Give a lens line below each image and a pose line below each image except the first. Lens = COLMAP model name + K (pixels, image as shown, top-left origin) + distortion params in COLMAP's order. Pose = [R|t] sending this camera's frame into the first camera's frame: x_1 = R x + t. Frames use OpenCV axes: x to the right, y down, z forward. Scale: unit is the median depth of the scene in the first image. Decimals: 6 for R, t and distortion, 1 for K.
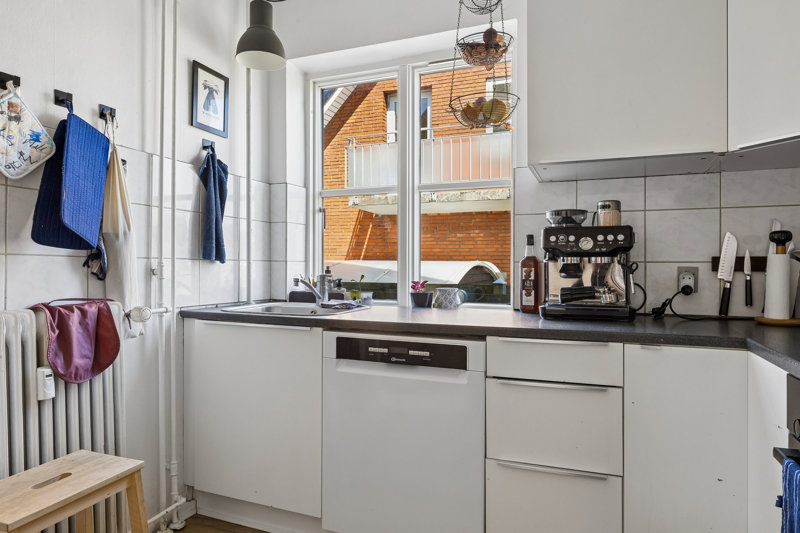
lens RADIAL K [[487.7, 0, 398.4], [0, 487.7, 269.2], [0, 0, 1]] dist [0.004040, 0.000359]
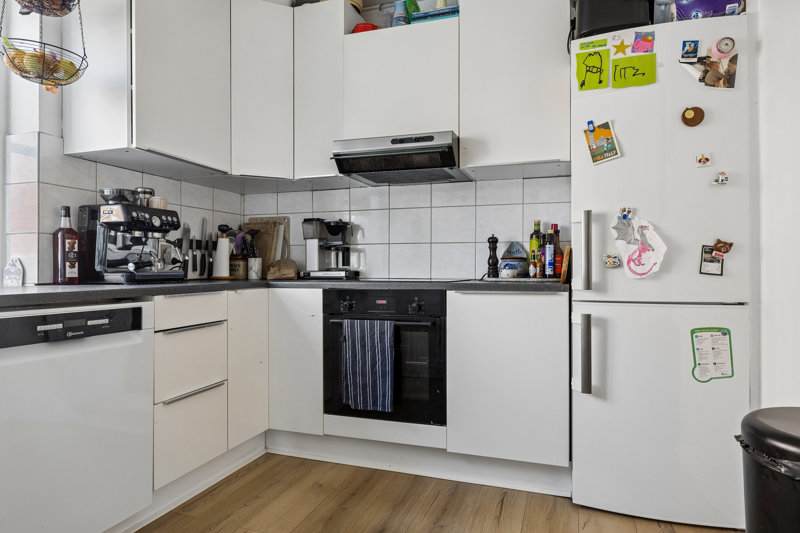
lens RADIAL K [[487.7, 0, 398.8], [0, 487.7, 265.7], [0, 0, 1]] dist [0.004040, 0.000359]
pose [[-0.057310, 0.003163, 0.998351, -0.889812], [0.012586, 0.999918, -0.002446, 0.071183], [-0.998277, 0.012425, -0.057345, 0.459347]]
